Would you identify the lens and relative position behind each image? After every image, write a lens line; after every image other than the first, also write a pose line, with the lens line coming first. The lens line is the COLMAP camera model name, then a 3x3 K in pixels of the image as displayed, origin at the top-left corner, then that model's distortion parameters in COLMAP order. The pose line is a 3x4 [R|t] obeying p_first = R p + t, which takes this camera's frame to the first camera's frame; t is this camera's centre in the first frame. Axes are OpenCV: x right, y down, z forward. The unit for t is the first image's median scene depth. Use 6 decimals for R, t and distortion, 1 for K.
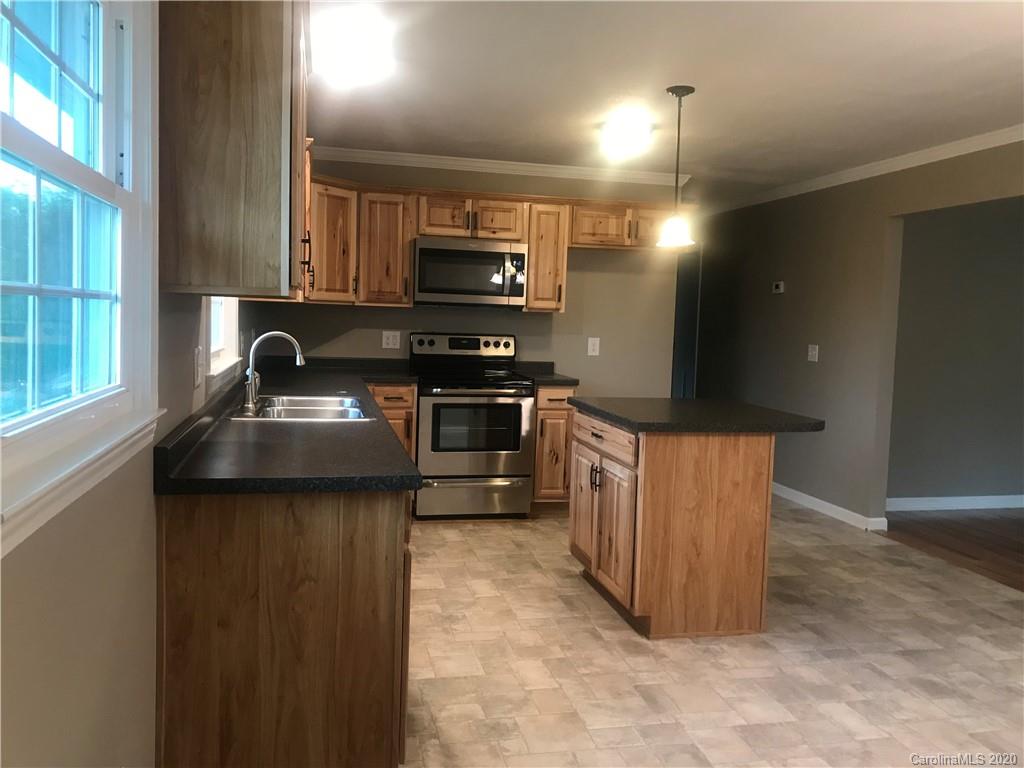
lens RADIAL K [[848.7, 0, 512.0], [0, 848.7, 384.0], [0, 0, 1]] dist [0.009665, -0.004050]
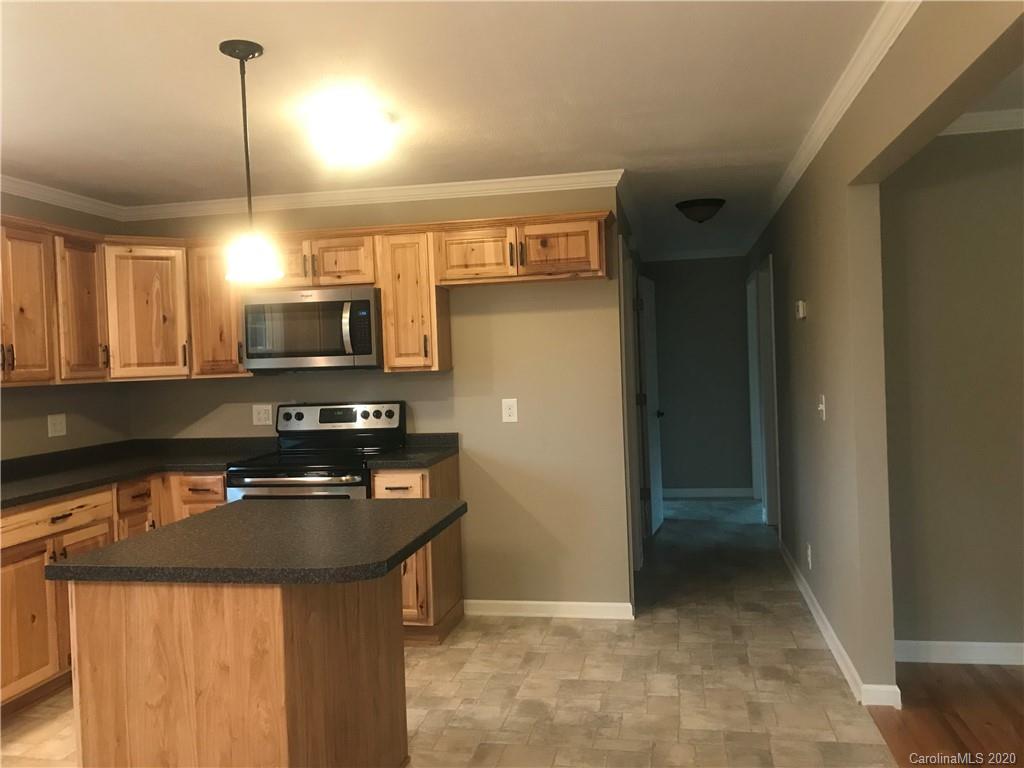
lens RADIAL K [[867.1, 0, 510.9], [0, 867.1, 353.7], [0, 0, 1]] dist [0.007154, -0.002154]
pose [[0.913158, -0.068586, -0.401795, 0.452874], [0.033996, 0.995122, -0.092604, -0.025026], [0.406186, 0.070903, 0.911035, 0.323198]]
